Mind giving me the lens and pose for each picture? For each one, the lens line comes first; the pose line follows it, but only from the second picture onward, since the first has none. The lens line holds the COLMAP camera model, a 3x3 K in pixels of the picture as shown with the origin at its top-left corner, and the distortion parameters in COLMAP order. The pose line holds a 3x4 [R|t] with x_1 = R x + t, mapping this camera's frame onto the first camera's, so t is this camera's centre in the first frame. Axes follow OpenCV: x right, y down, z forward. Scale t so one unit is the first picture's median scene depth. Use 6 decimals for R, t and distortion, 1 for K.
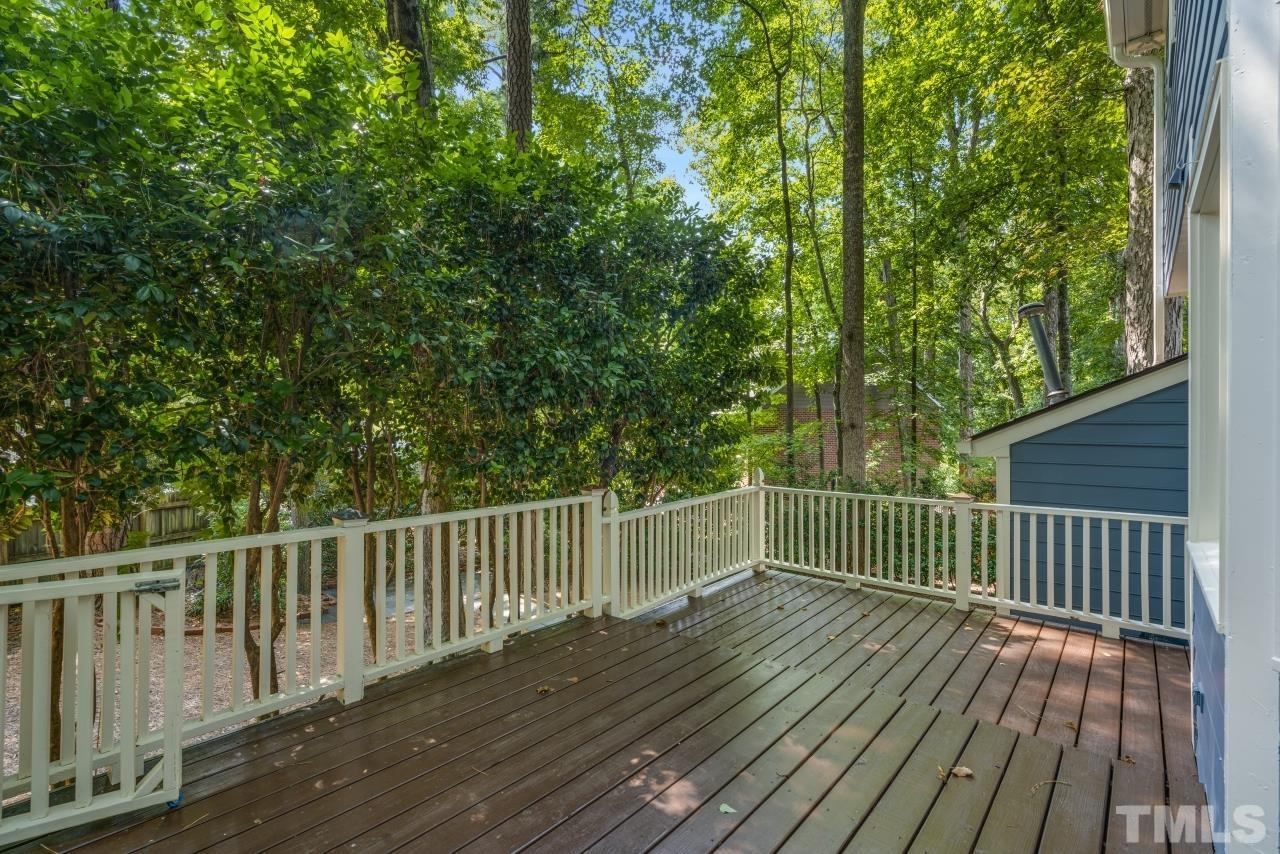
lens RADIAL K [[587.4, 0, 635.4], [0, 587.4, 420.5], [0, 0, 1]] dist [0.000120, -0.000358]
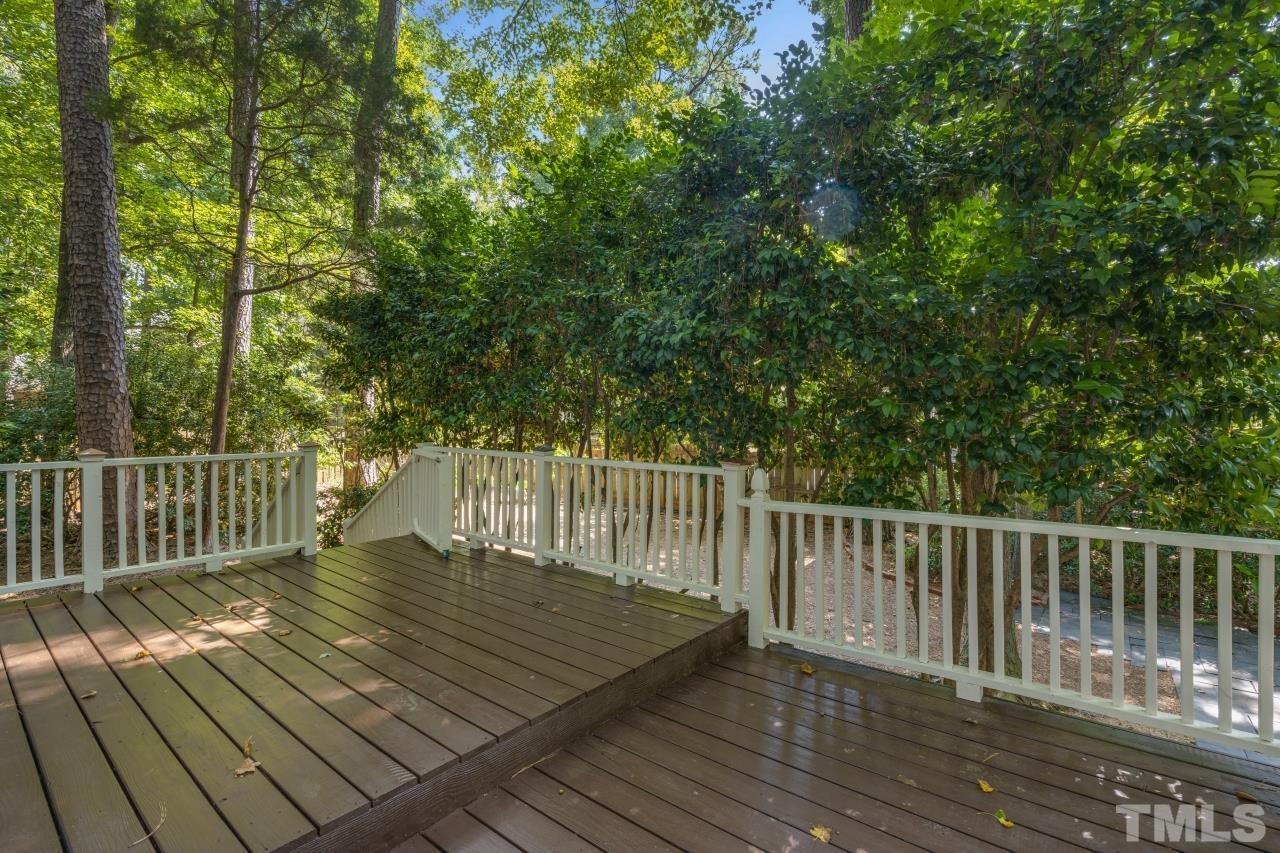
lens RADIAL K [[587.4, 0, 635.4], [0, 587.4, 420.0], [0, 0, 1]] dist [0.000120, -0.000358]
pose [[0.030800, 0.001171, -0.999525, 0.757863], [0.006252, 0.999980, 0.001364, 0.053477], [0.999506, -0.006291, 0.030792, 0.822135]]
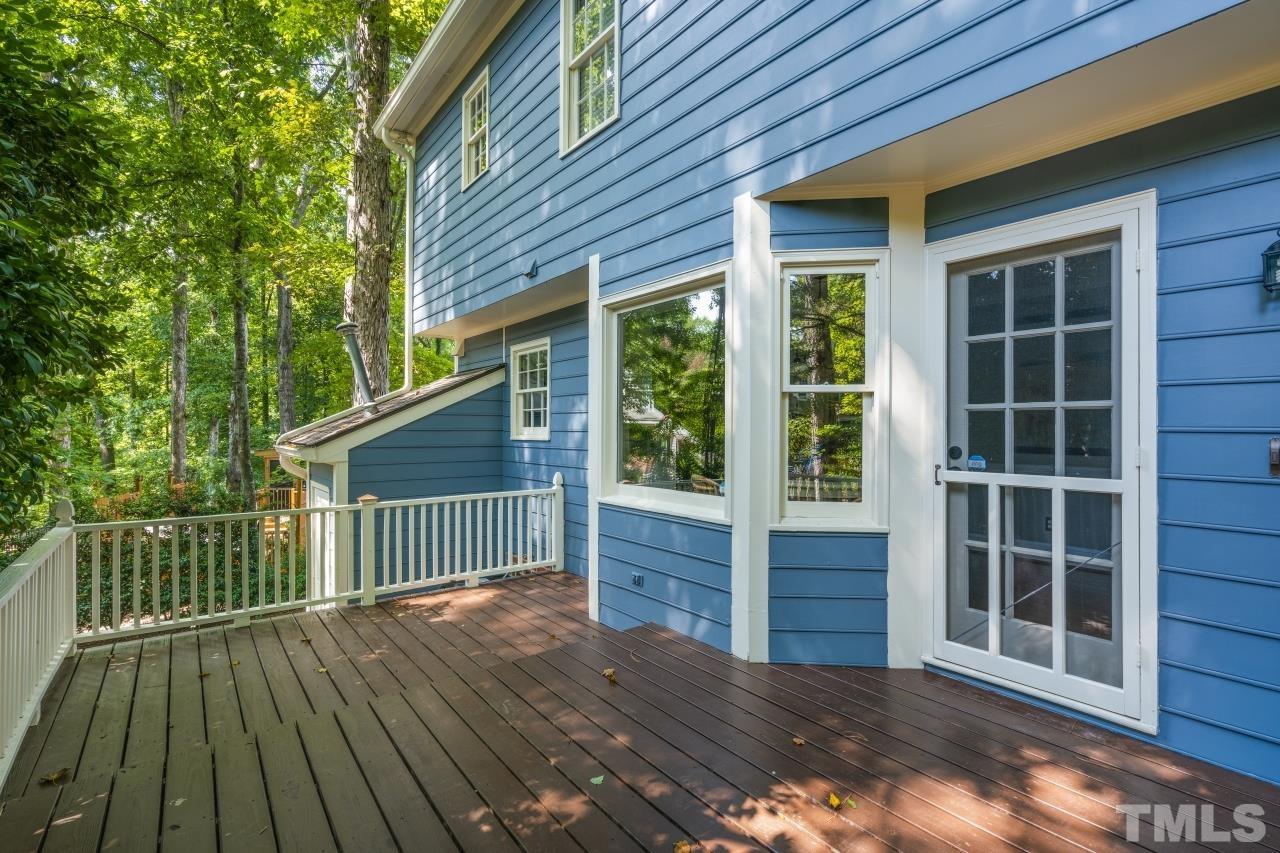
lens RADIAL K [[587.4, 0, 635.4], [0, 587.4, 420.0], [0, 0, 1]] dist [0.000120, -0.000358]
pose [[0.204045, 0.004565, 0.978951, -0.459308], [-0.003298, 0.999987, -0.003976, -0.018393], [-0.978956, -0.002417, 0.204057, 0.334111]]
